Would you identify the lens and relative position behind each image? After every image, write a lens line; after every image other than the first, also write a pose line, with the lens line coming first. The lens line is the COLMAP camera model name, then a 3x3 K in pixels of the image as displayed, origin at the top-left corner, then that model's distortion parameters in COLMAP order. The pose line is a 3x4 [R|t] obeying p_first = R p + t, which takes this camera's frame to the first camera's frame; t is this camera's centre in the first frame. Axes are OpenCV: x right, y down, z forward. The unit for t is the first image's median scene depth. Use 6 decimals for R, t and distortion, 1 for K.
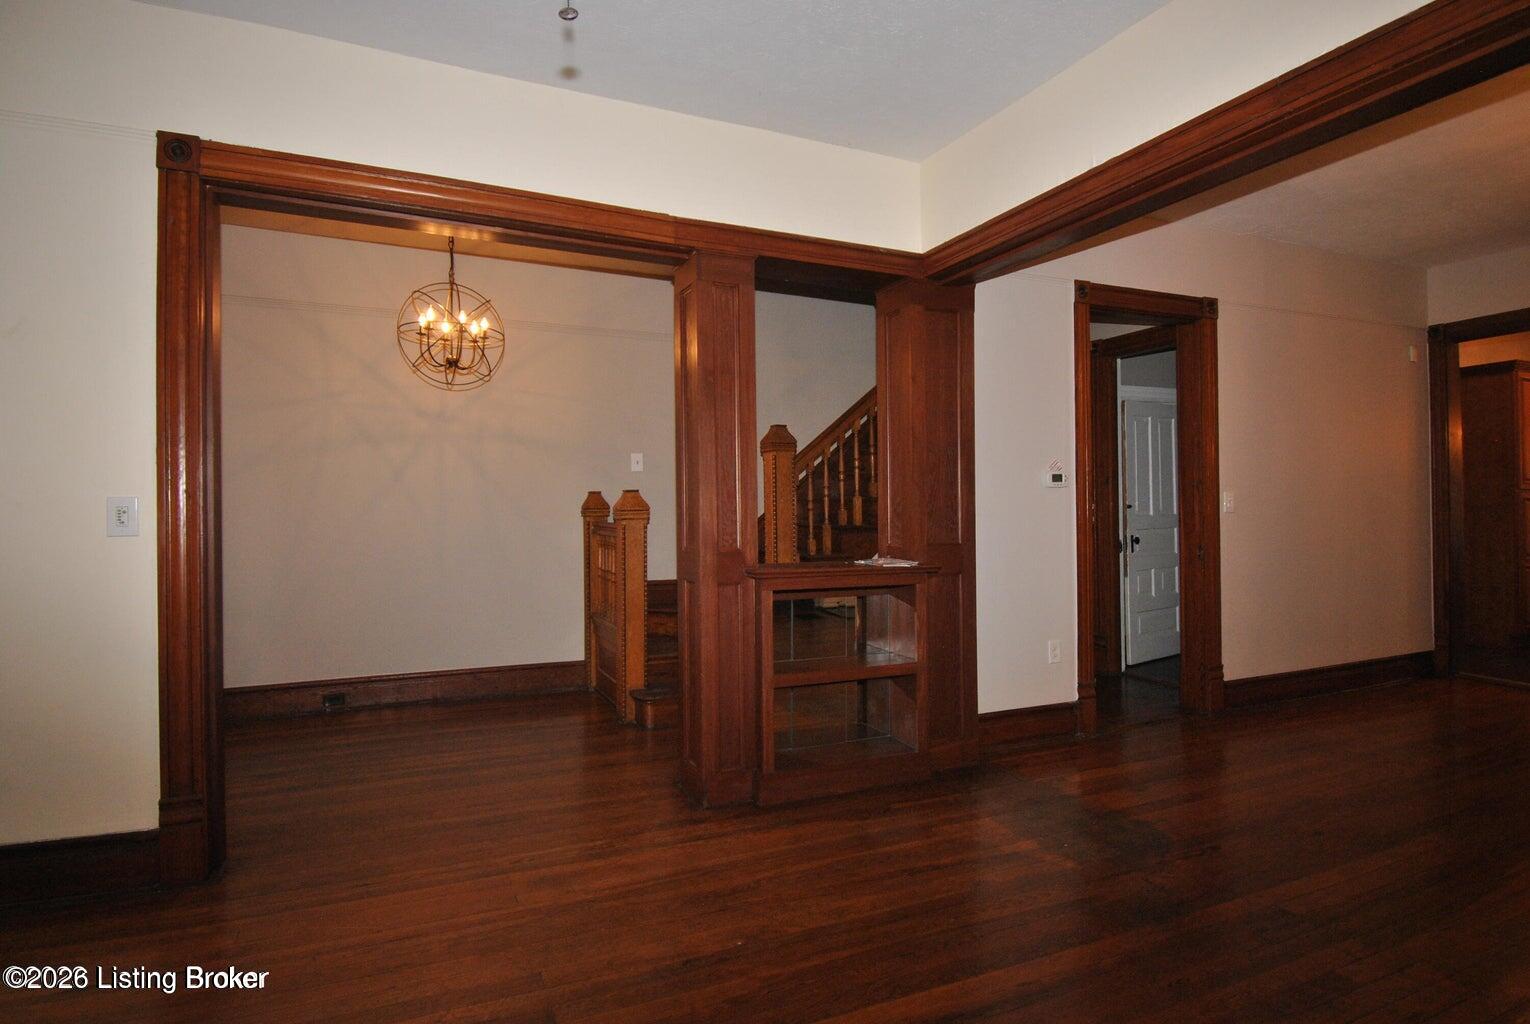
lens RADIAL K [[812.0, 0, 759.4], [0, 812.0, 509.5], [0, 0, 1]] dist [-0.002261, -0.004143]
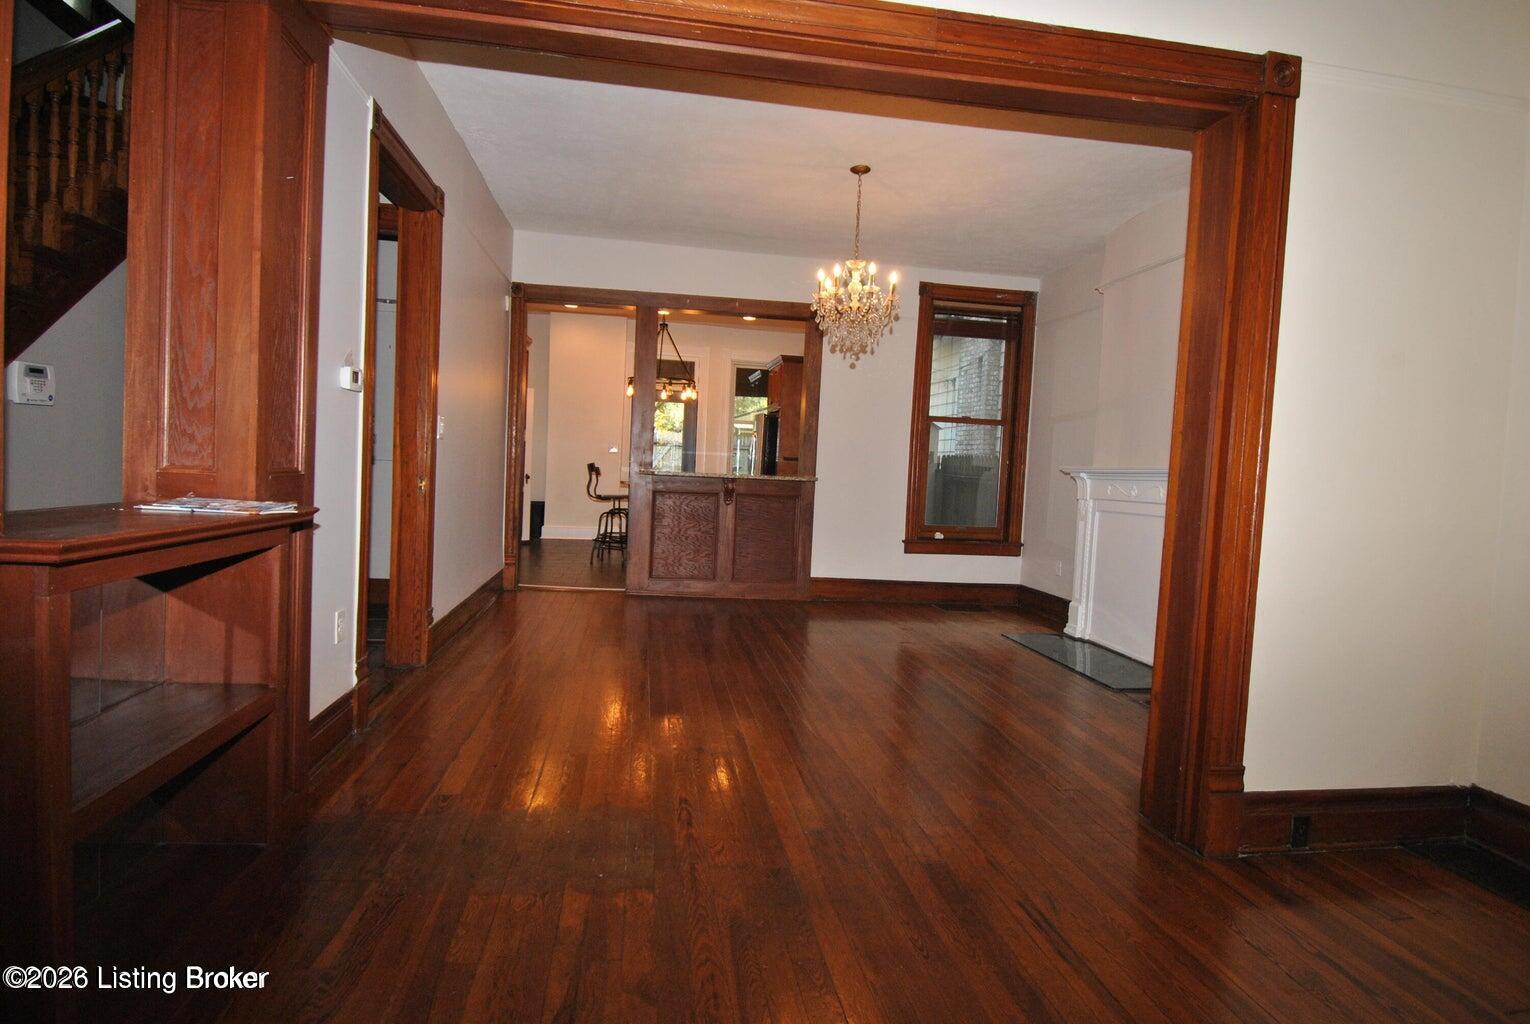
lens RADIAL K [[791.5, 0, 759.2], [0, 791.5, 505.4], [0, 0, 1]] dist [0.003487, -0.003885]
pose [[0.268846, -0.028938, 0.962748, -0.233925], [-0.052240, 0.997639, 0.044575, 0.026841], [-0.961765, -0.062278, 0.266700, 0.572313]]
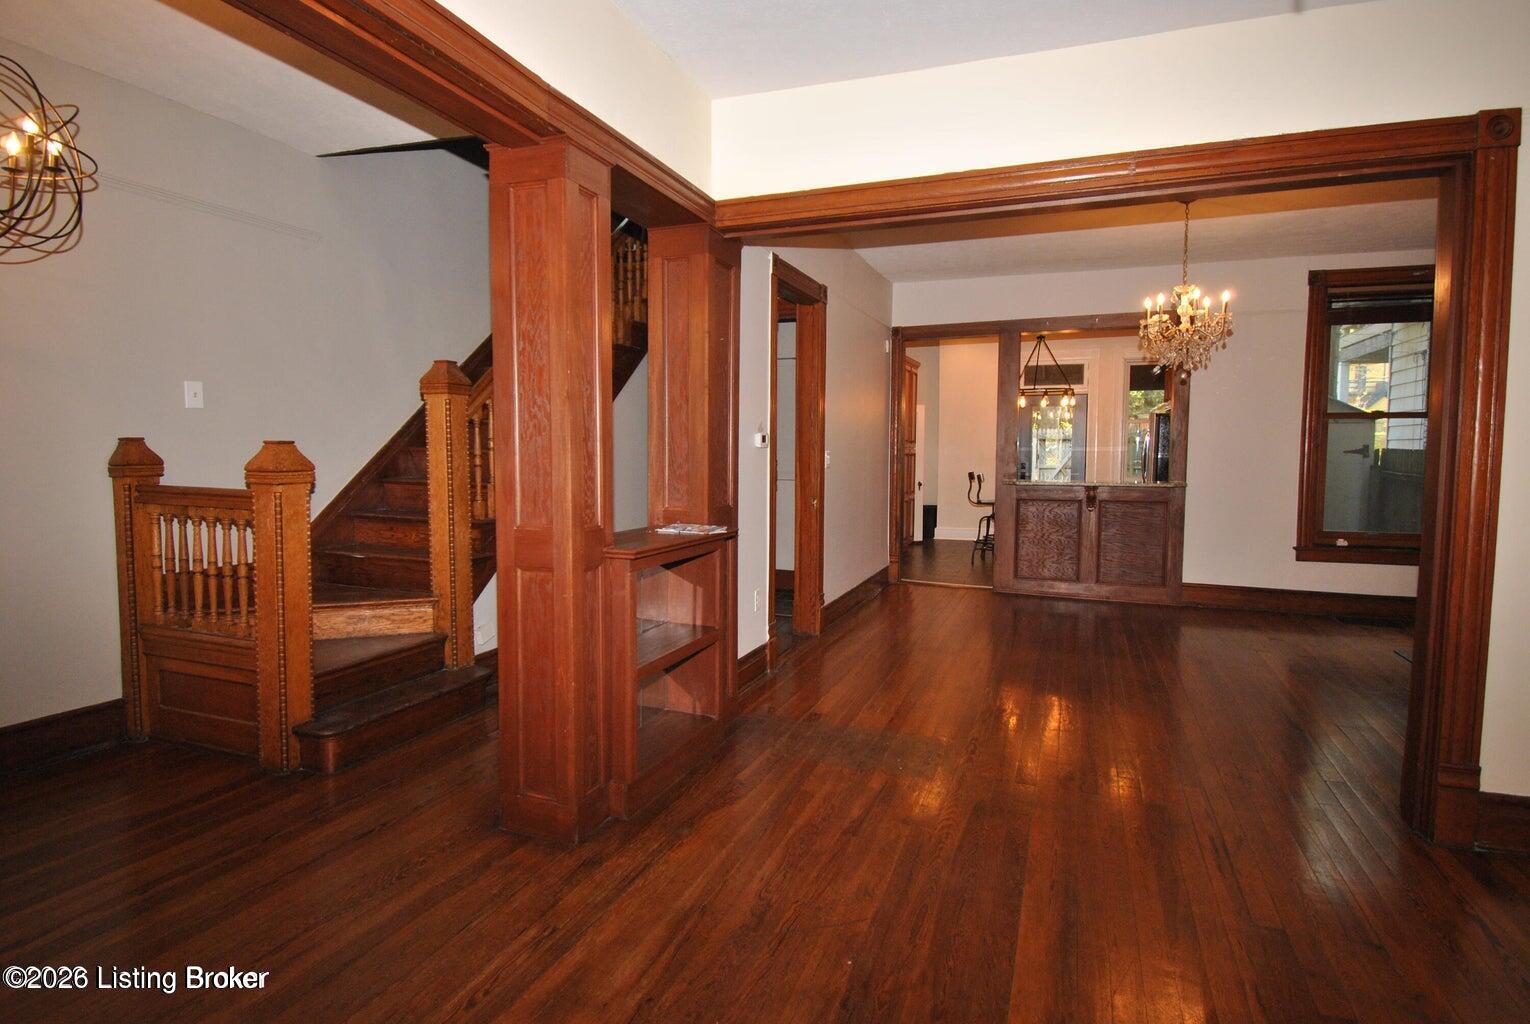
lens RADIAL K [[812.0, 0, 758.0], [0, 812.0, 504.9], [0, 0, 1]] dist [-0.002261, -0.004143]
pose [[0.710705, -0.038089, 0.702458, -0.466361], [-0.011032, 0.997807, 0.065266, -0.025466], [-0.703403, -0.054134, 0.708727, 0.292448]]
